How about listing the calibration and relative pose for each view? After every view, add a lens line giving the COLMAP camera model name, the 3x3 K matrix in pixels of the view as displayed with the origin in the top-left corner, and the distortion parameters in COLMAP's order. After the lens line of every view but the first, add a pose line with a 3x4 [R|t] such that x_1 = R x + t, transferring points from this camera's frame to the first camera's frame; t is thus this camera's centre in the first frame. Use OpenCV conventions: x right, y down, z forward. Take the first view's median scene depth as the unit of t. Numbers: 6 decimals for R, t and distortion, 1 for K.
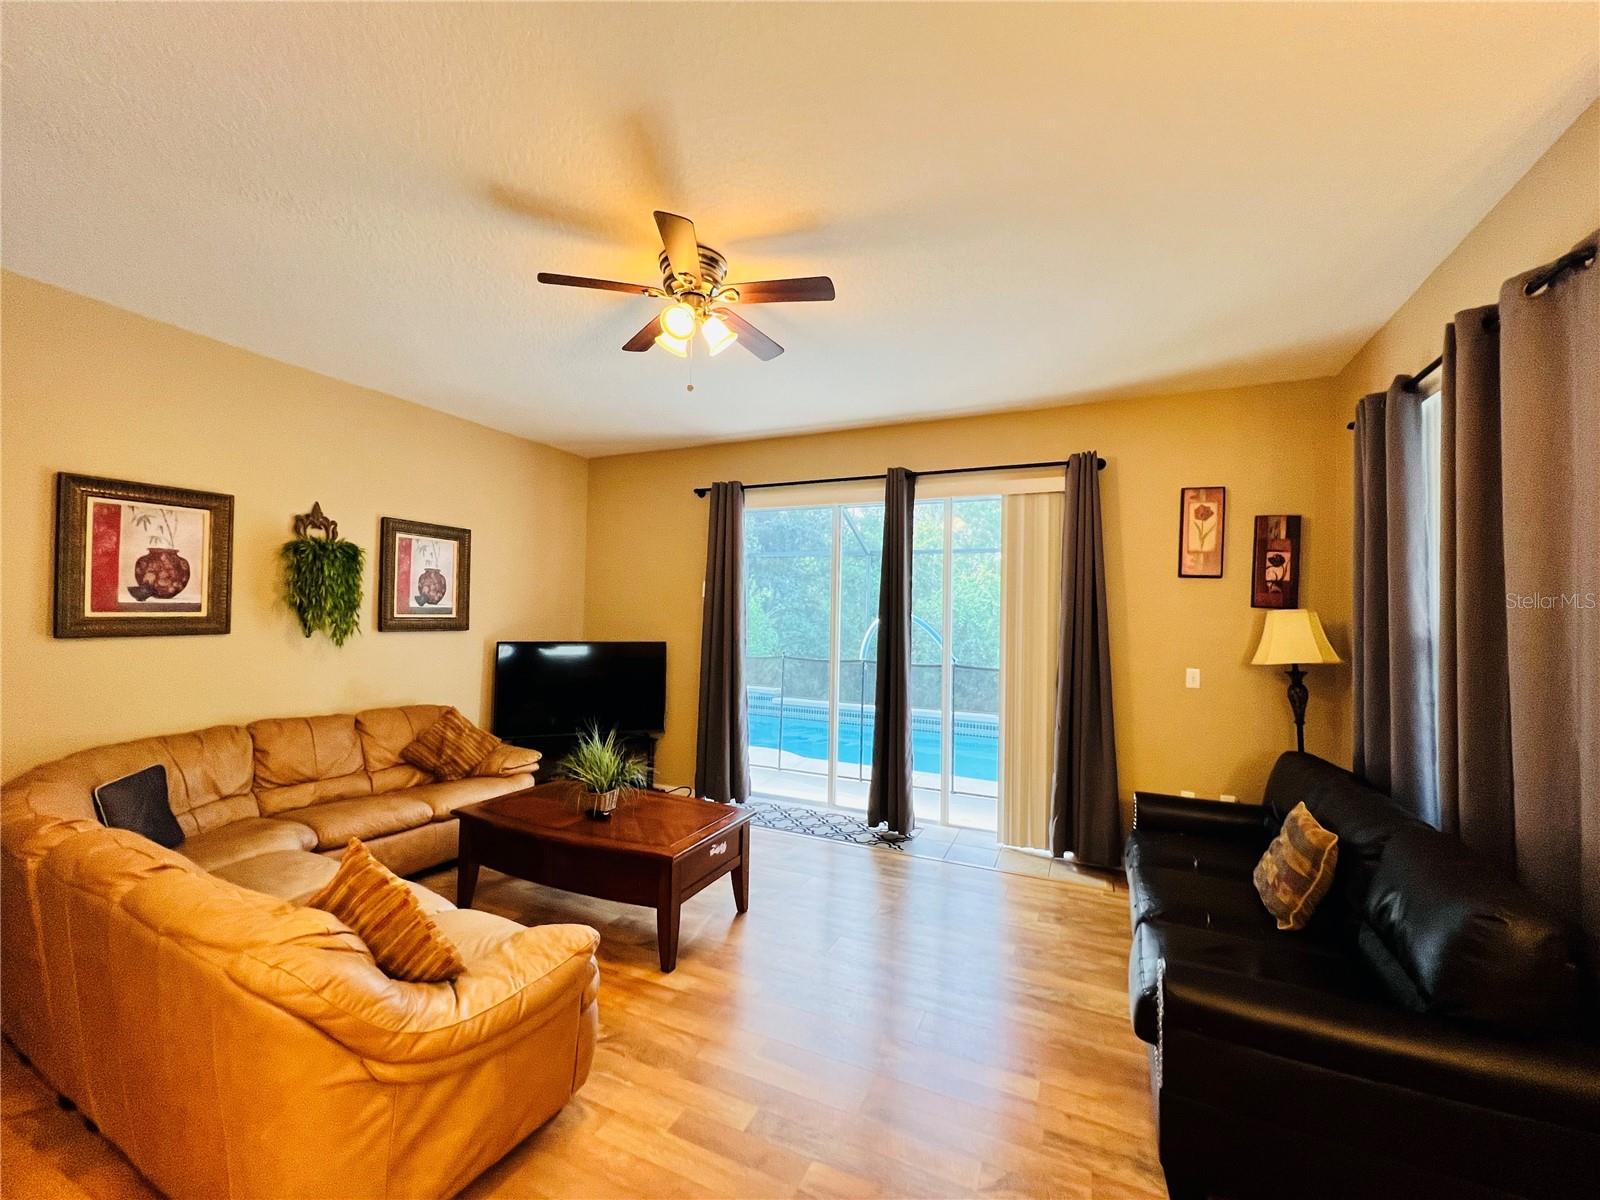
lens RADIAL K [[639.4, 0, 800.8], [0, 639.4, 597.8], [0, 0, 1]] dist [-0.004189, 0.001161]
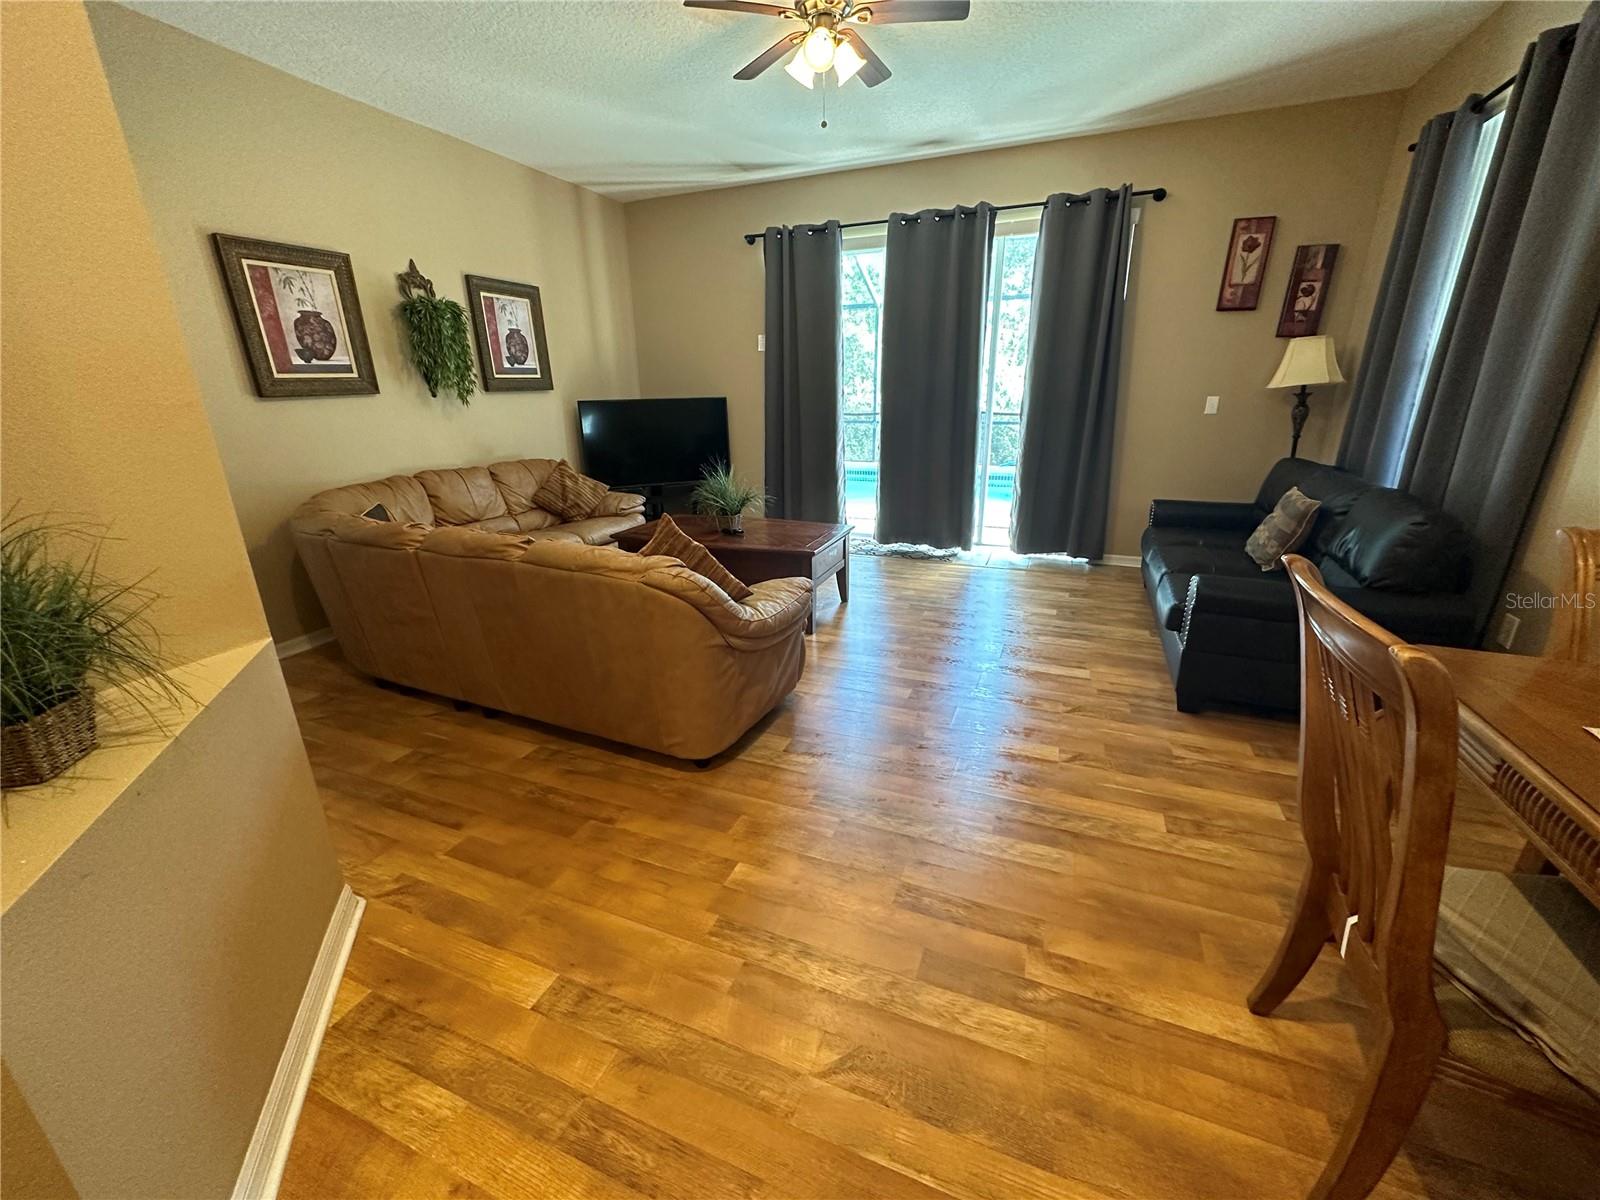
lens RADIAL K [[634.3, 0, 799.6], [0, 634.3, 596.9], [0, 0, 1]] dist [-0.000952, 0.000045]
pose [[0.998447, -0.047743, 0.028711, -0.204985], [0.034973, 0.938292, 0.344071, 0.033217], [-0.043366, -0.342532, 0.938505, -0.189445]]
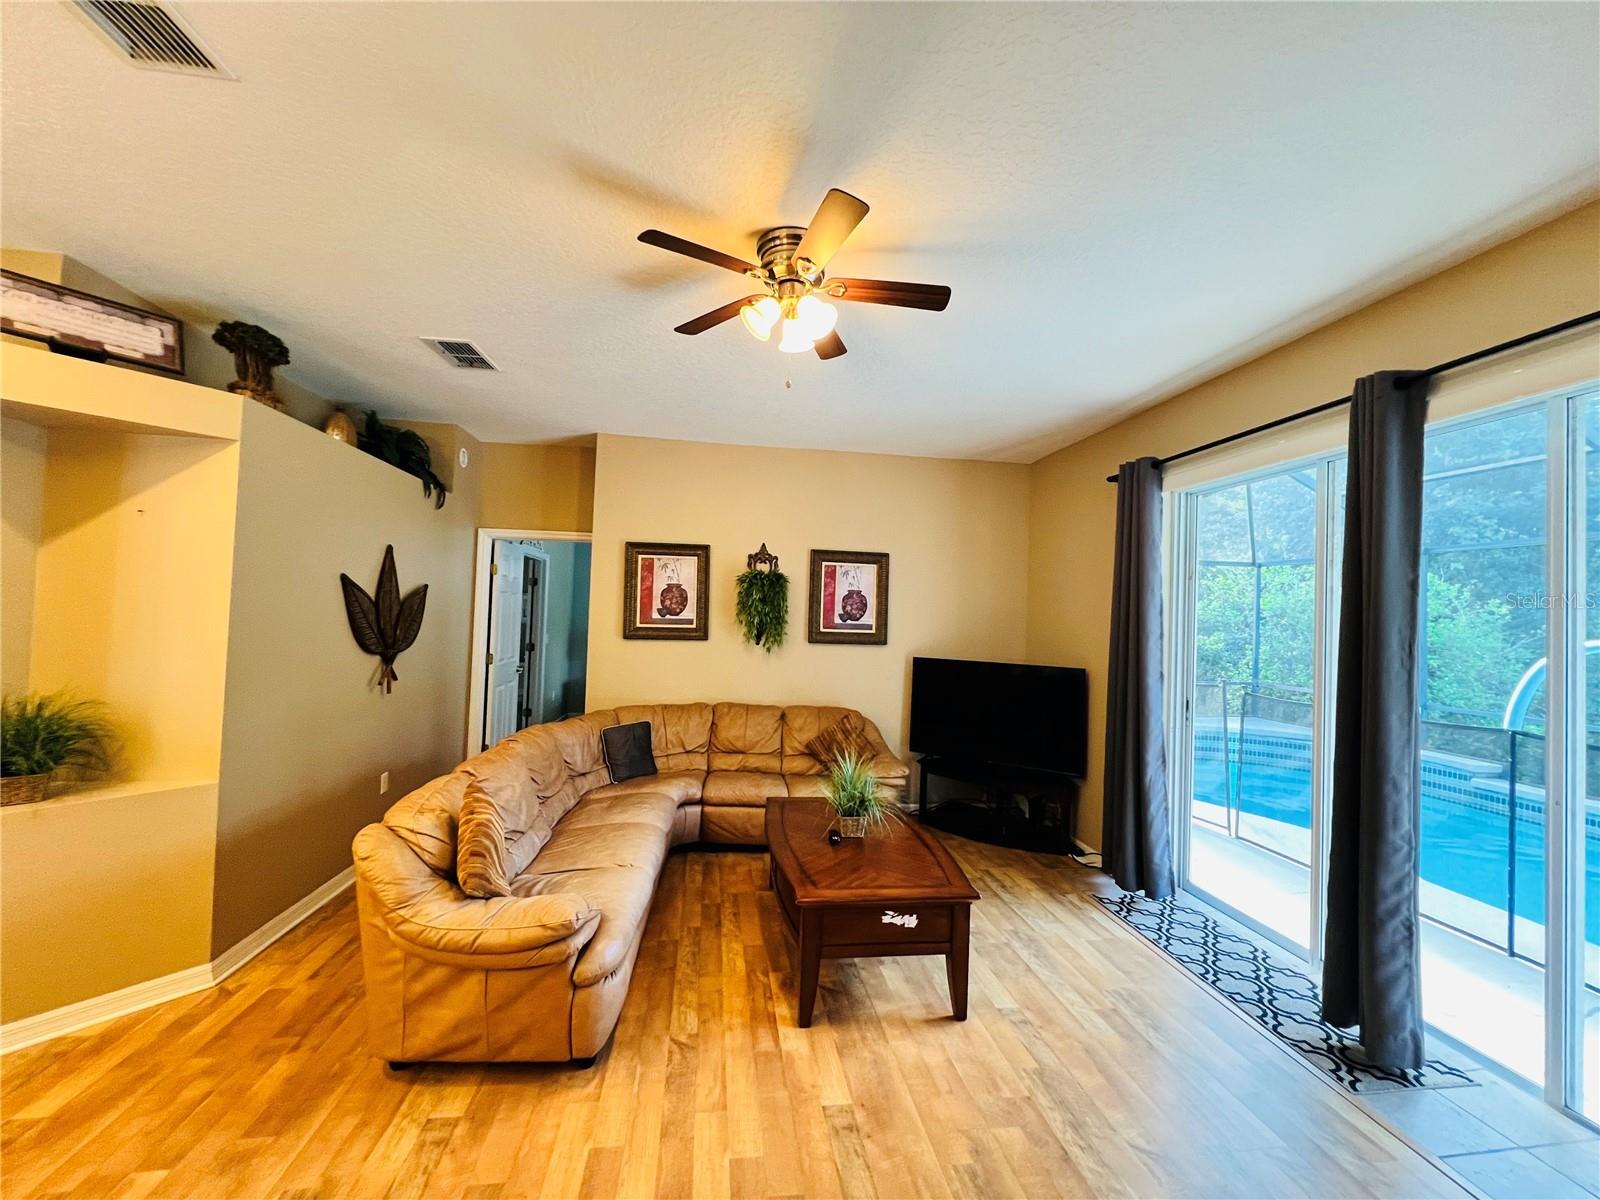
lens RADIAL K [[639.4, 0, 800.2], [0, 639.4, 599.6], [0, 0, 1]] dist [-0.004189, 0.001161]
pose [[0.536686, -0.023418, -0.843457, 0.434681], [0.000686, 0.999627, -0.027317, 0.003891], [0.843782, 0.014082, 0.536501, 0.384304]]
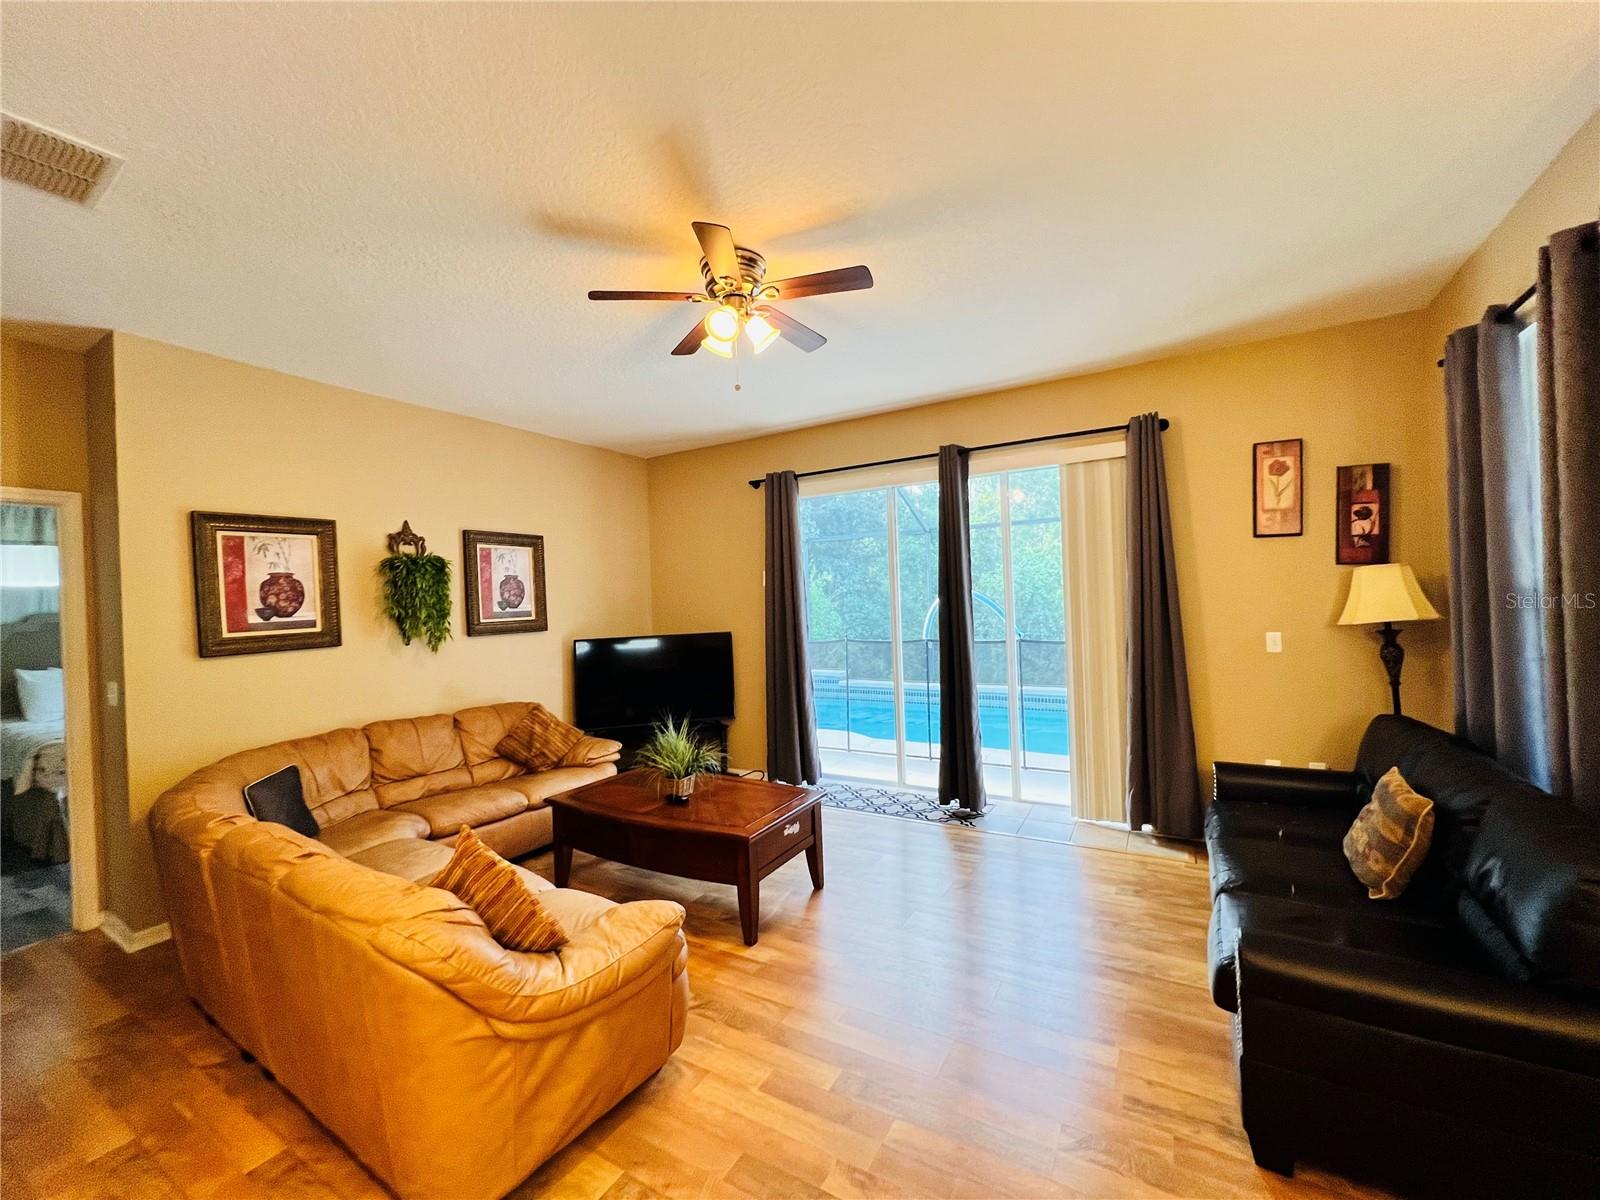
lens RADIAL K [[639.4, 0, 800.9], [0, 639.4, 597.5], [0, 0, 1]] dist [-0.004189, 0.001161]
pose [[0.993569, -0.056703, -0.098009, 0.007667], [0.059330, 0.997947, 0.024099, -0.006376], [0.096441, -0.029759, 0.994894, -0.019789]]
